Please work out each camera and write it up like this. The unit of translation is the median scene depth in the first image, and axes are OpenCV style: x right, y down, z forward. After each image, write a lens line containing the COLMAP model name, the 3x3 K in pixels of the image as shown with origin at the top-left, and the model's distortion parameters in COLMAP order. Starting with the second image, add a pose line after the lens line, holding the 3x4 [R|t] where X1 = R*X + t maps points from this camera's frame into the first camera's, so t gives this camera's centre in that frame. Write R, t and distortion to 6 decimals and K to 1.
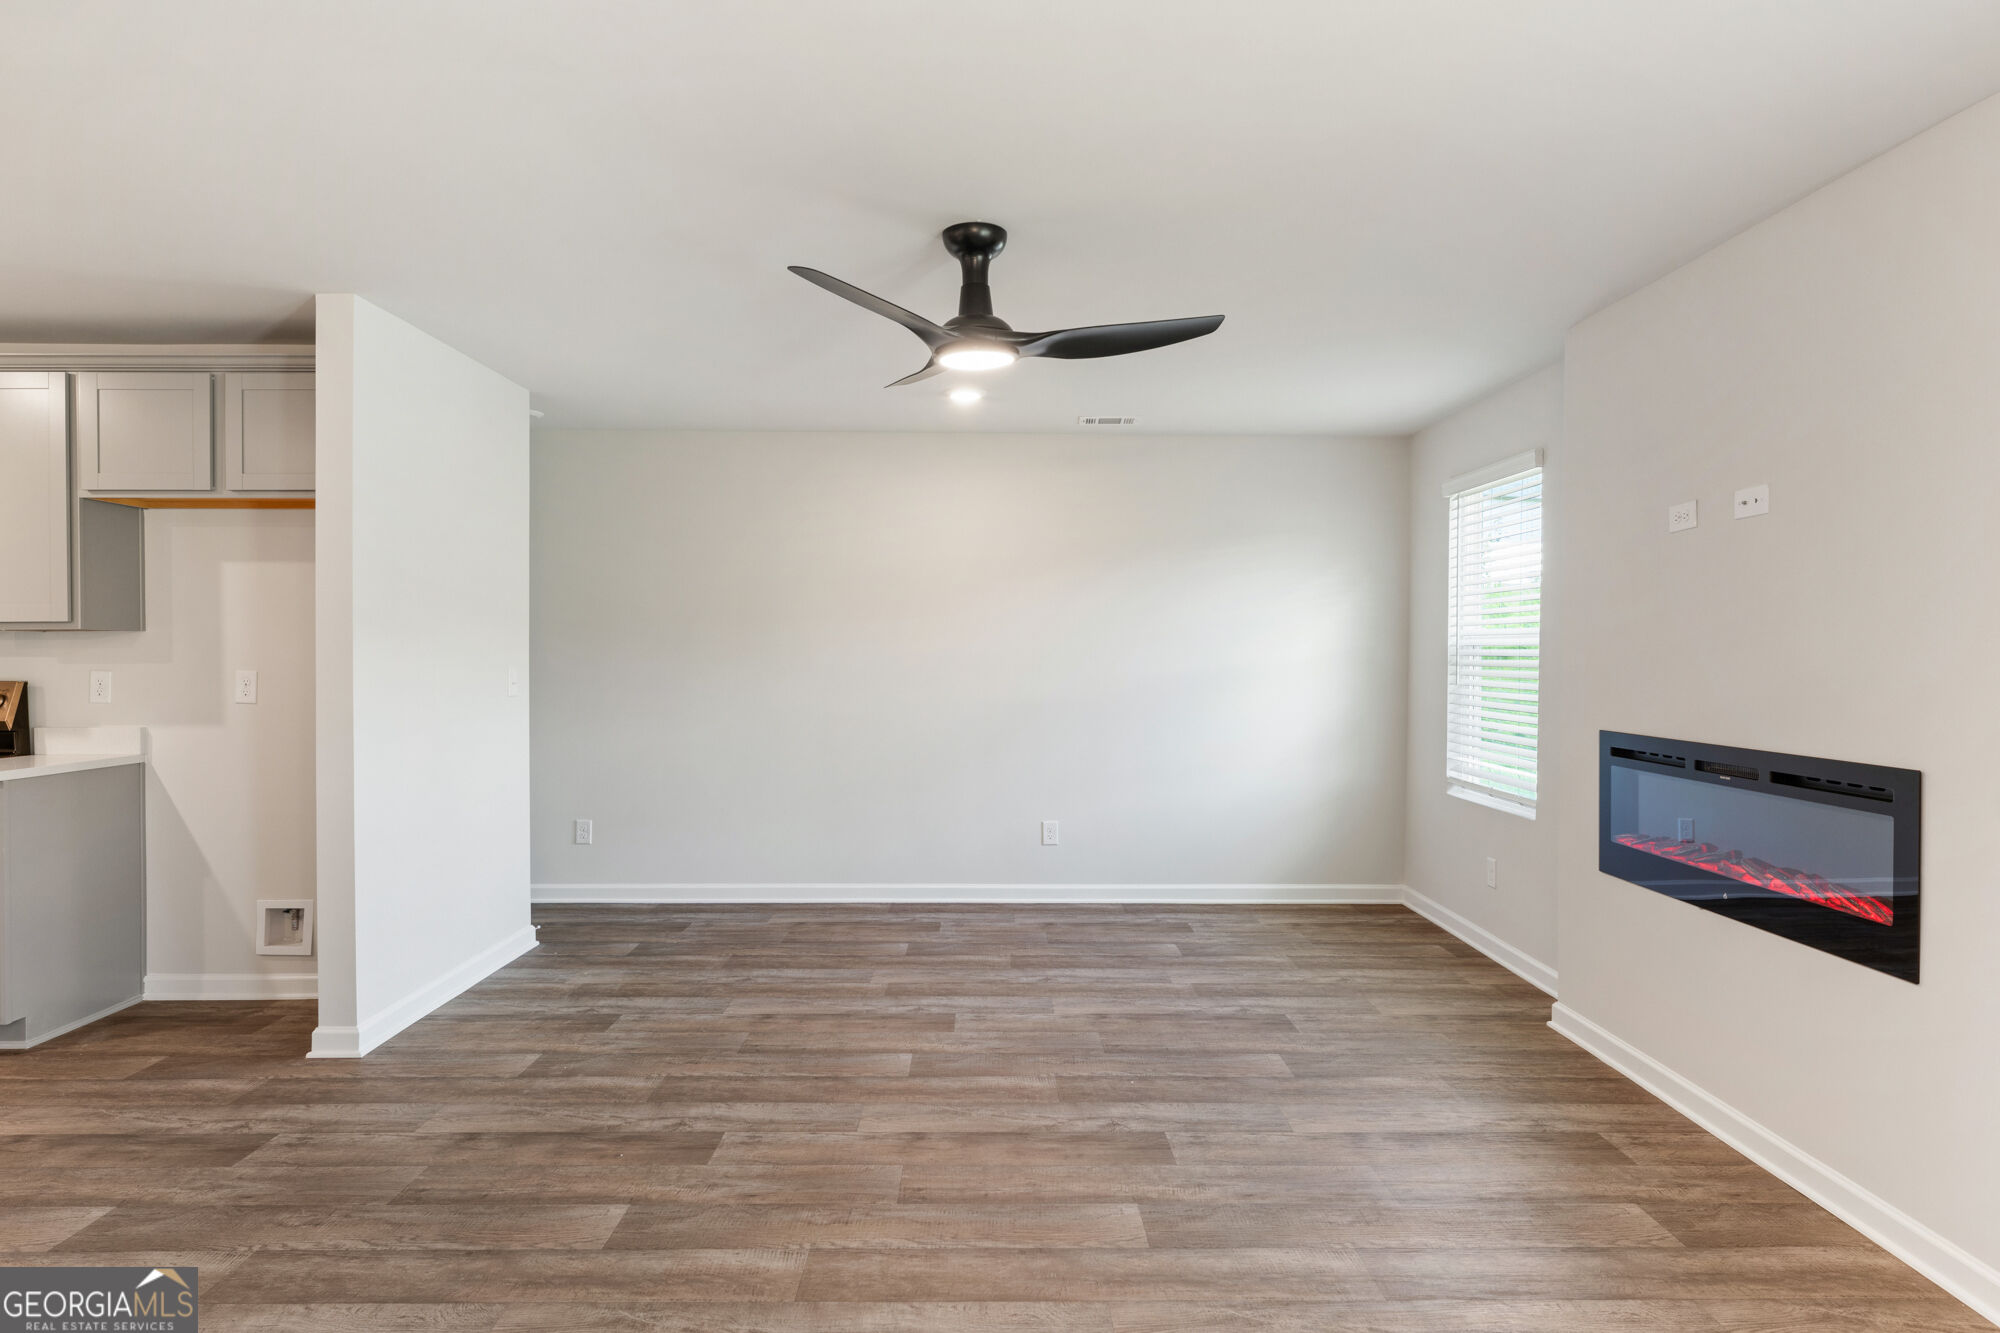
lens RADIAL K [[1095.6, 0, 1004.9], [0, 1095.6, 663.1], [0, 0, 1]] dist [-0.004253, -0.000218]
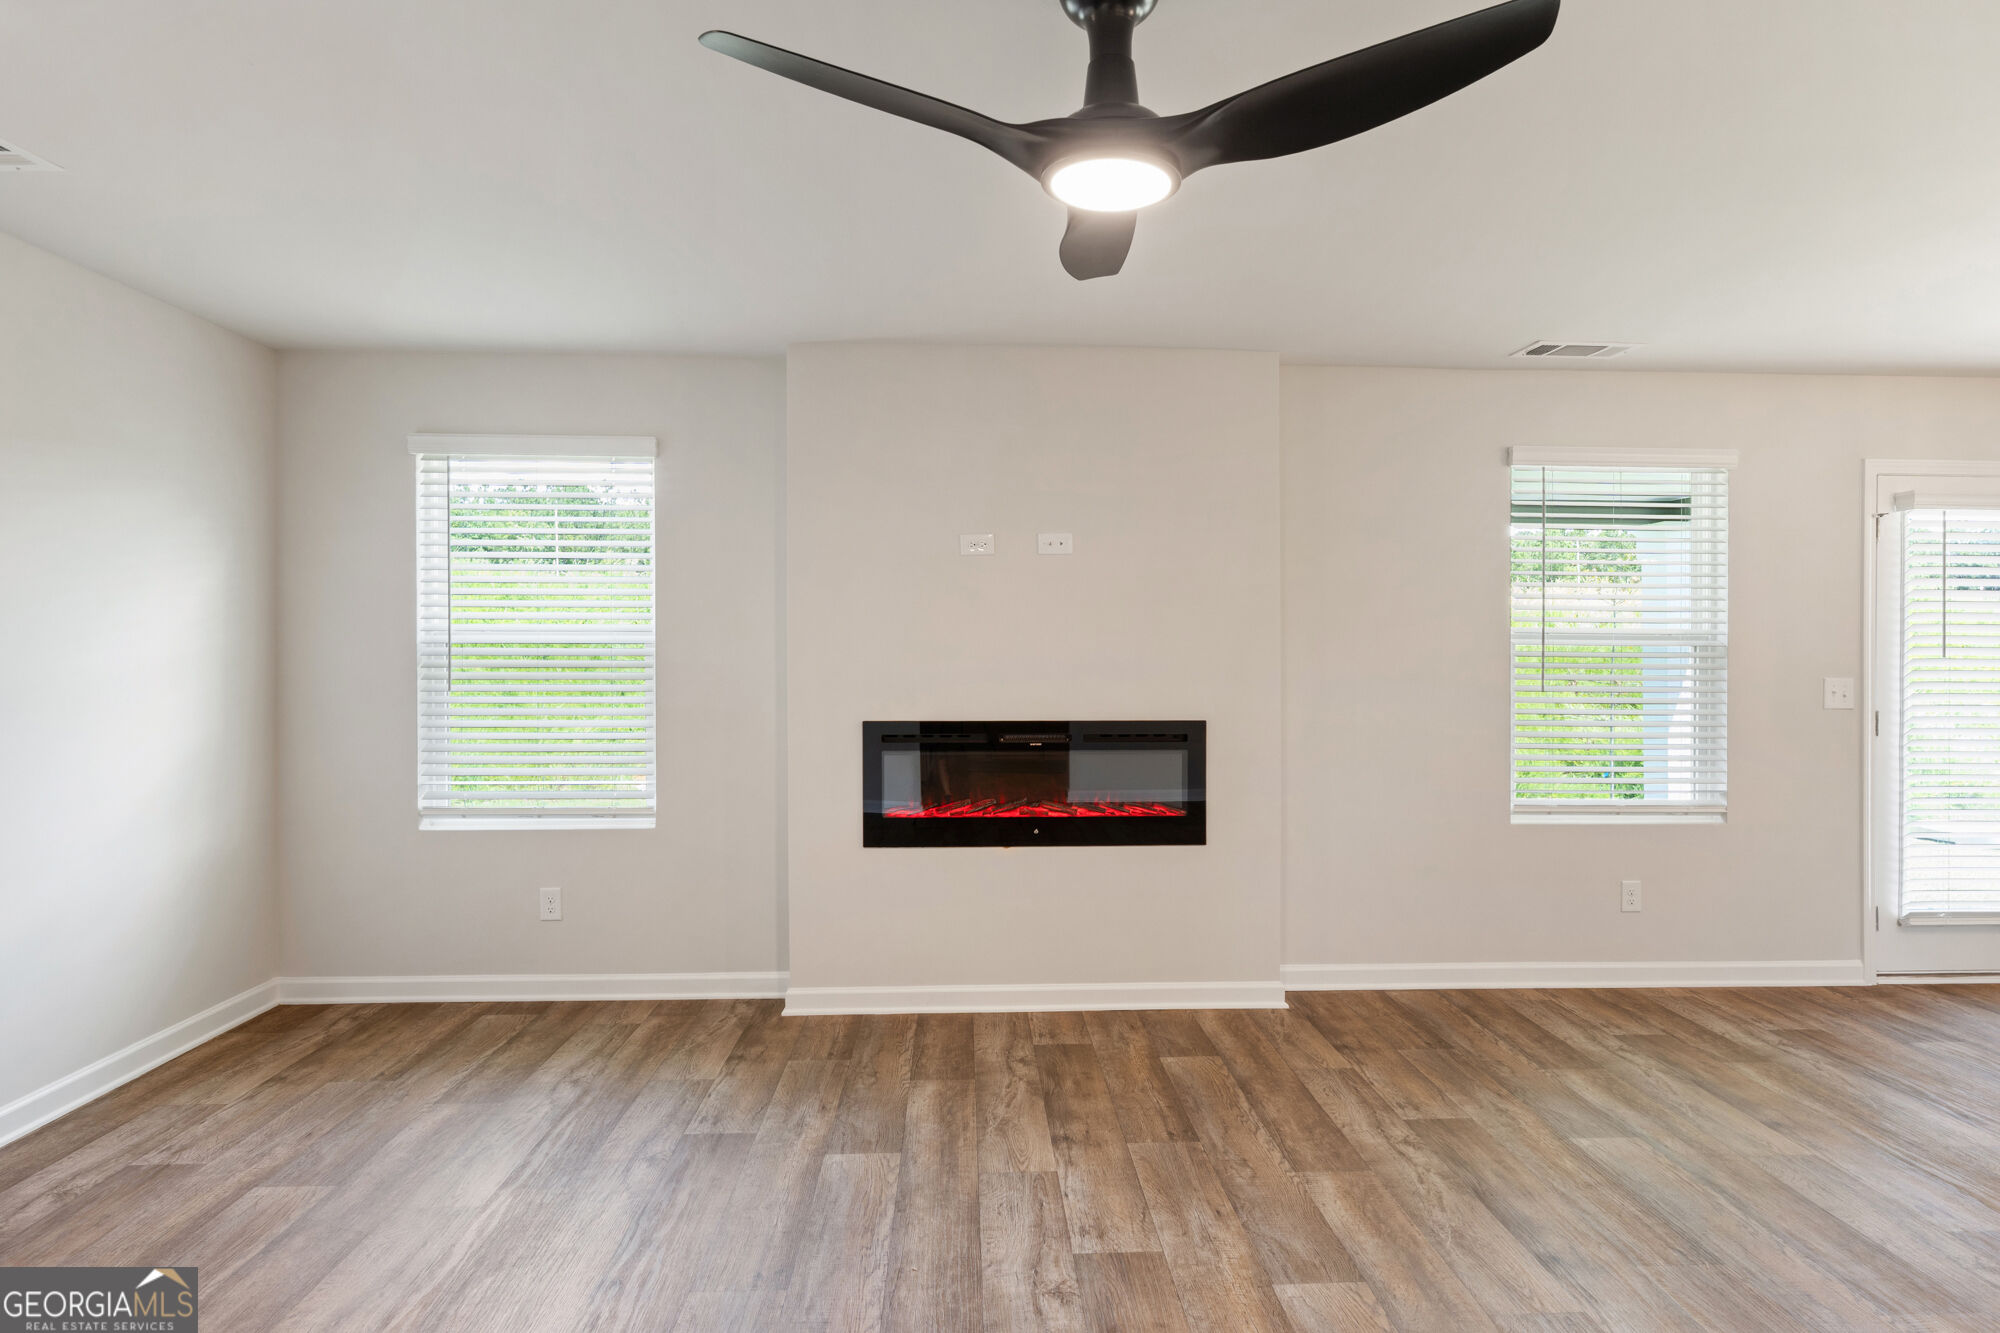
lens RADIAL K [[1028.8, 0, 1004.9], [0, 1028.8, 652.7], [0, 0, 1]] dist [0.001387, 0.000716]
pose [[-0.014366, -0.000621, 0.999897, -0.626844], [0.008607, 0.999963, 0.000744, -0.010124], [-0.999860, 0.008617, -0.014360, 1.076893]]
